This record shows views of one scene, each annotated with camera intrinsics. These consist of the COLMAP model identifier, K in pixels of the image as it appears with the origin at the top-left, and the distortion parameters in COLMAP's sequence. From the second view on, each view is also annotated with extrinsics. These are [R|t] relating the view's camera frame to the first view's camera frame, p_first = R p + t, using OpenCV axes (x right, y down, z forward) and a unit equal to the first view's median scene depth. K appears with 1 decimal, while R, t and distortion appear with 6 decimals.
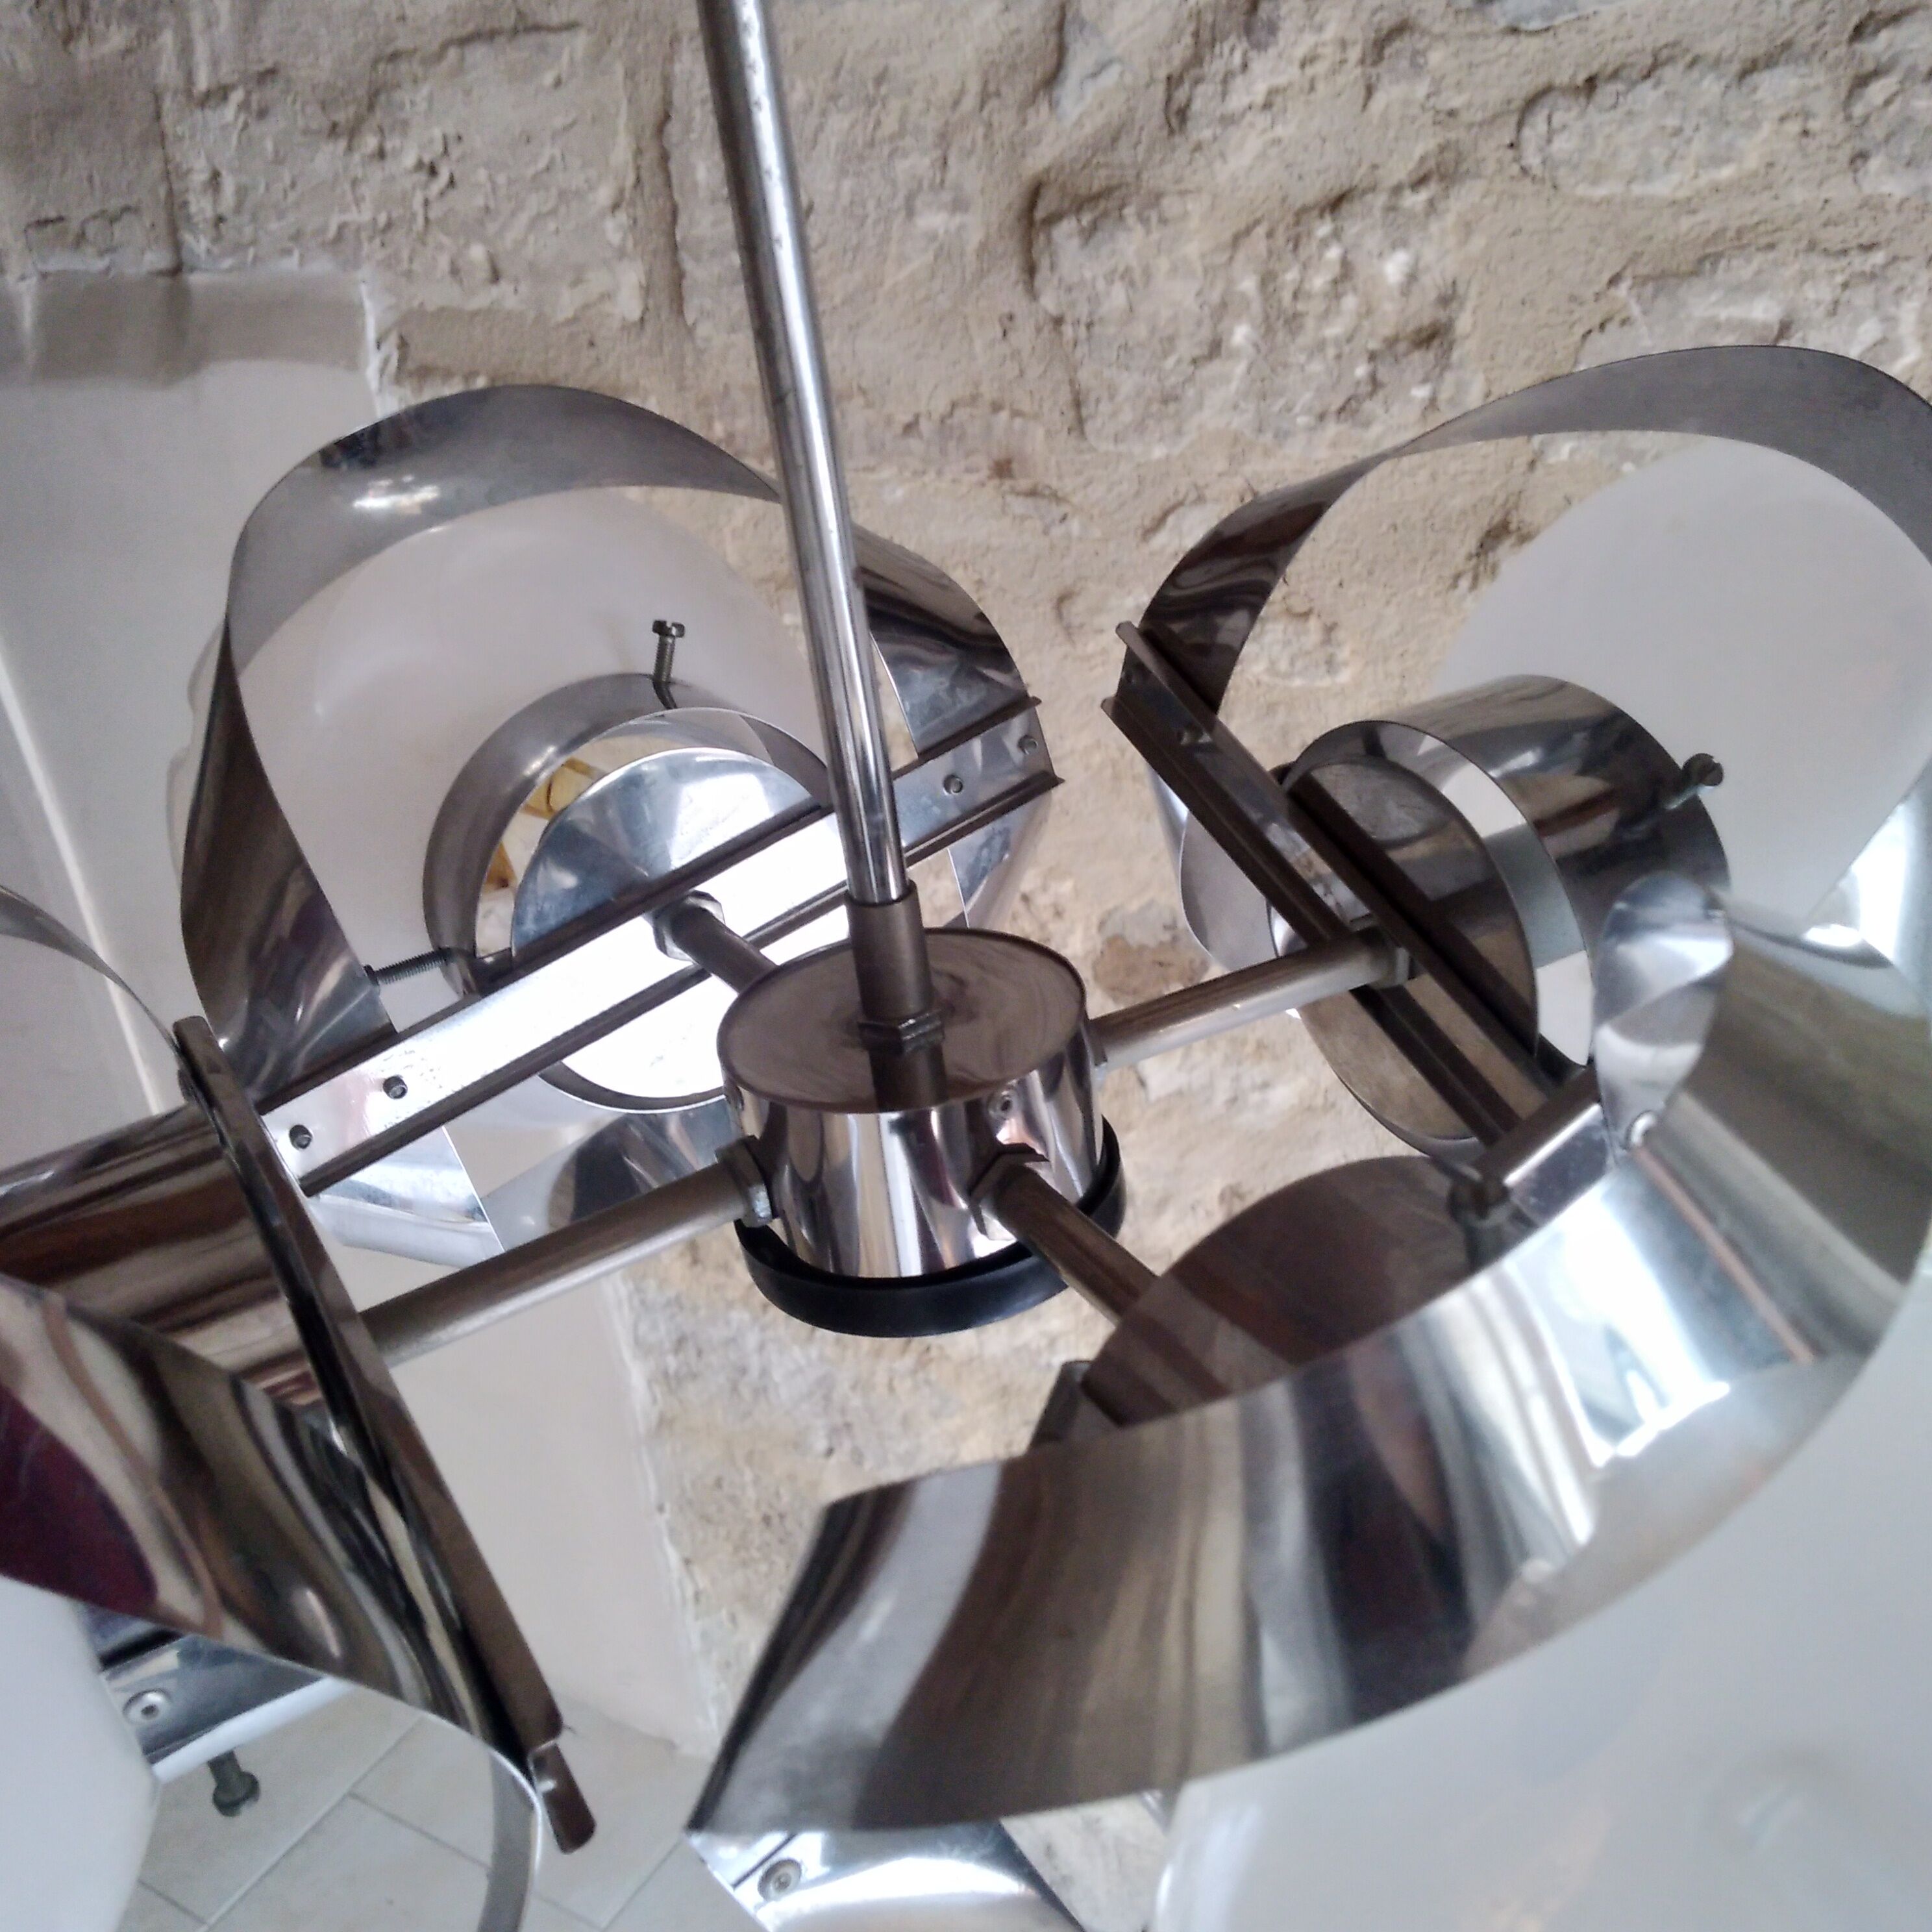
lens RADIAL K [[2114.2, 0, 964.8], [0, 2114.2, 1022.8], [0, 0, 1]] dist [-0.044464, 0.000000]
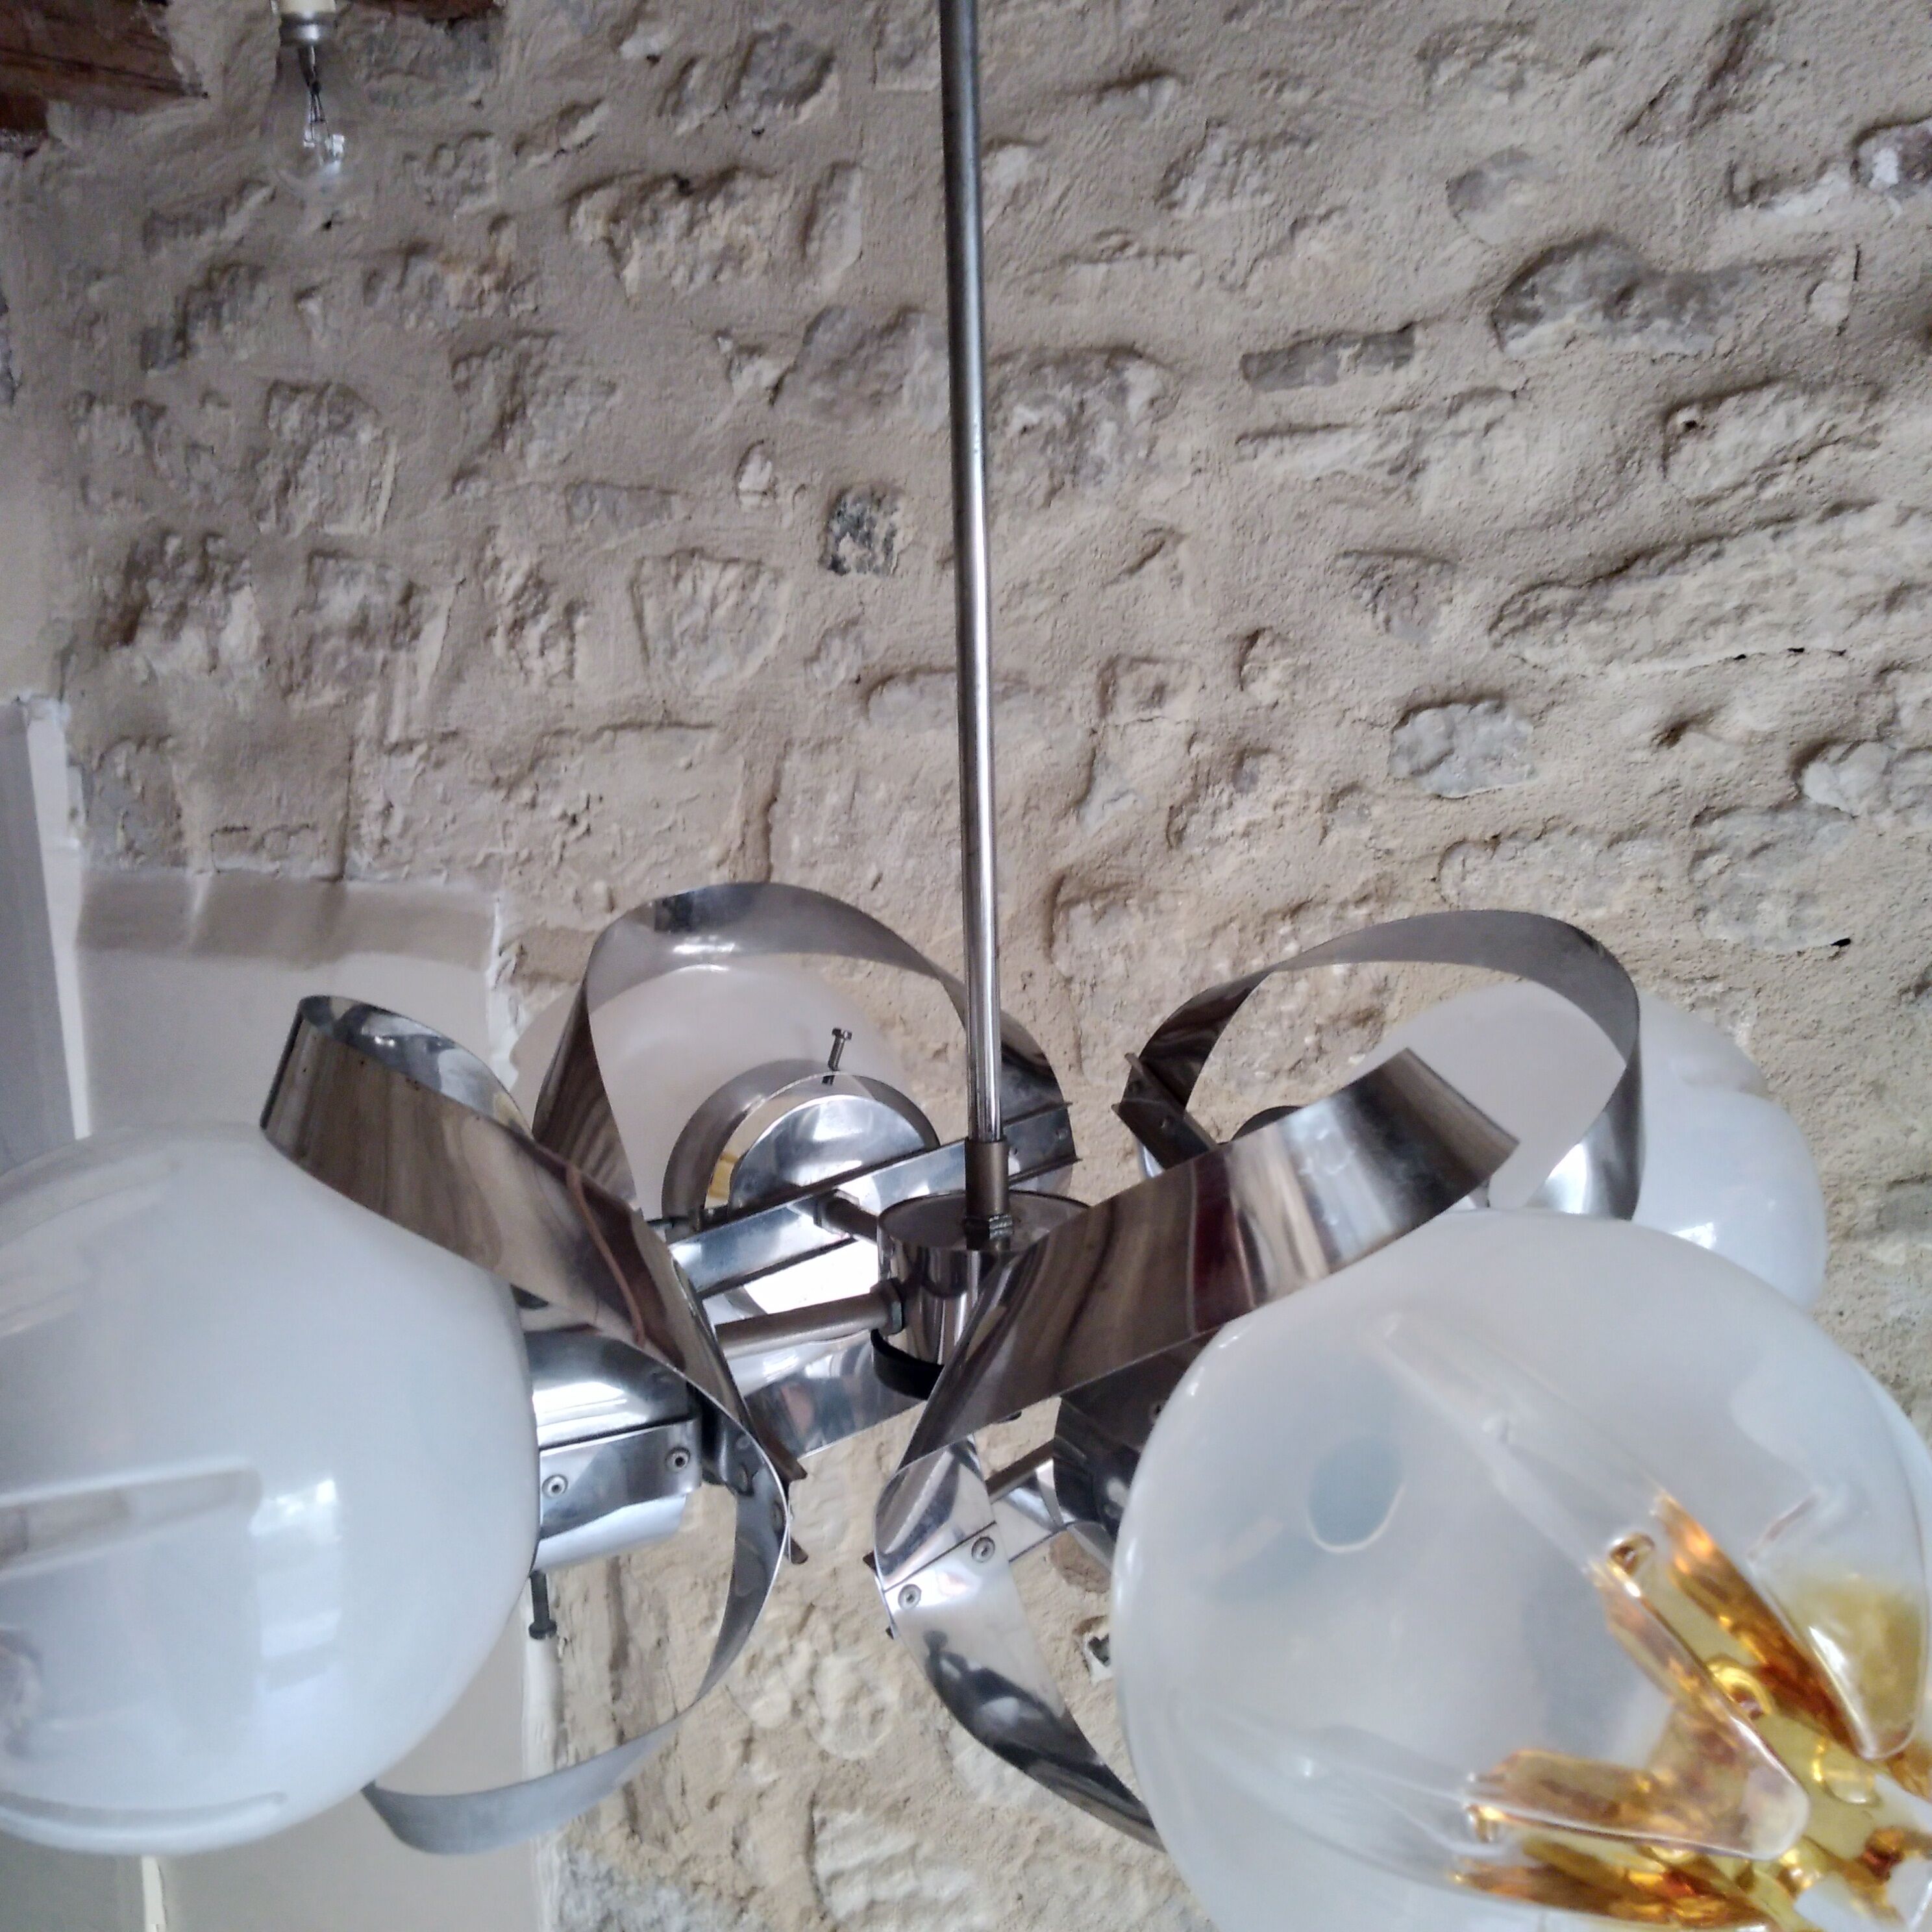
lens RADIAL K [[2060.8, 0, 974.7], [0, 2060.8, 979.8], [0, 0, 1]] dist [-0.012197, 0.000000]
pose [[0.994601, 0.103713, 0.003434, -0.015058], [-0.096196, 0.933917, -0.344305, 0.087161], [-0.038916, 0.342115, 0.938852, -0.136296]]
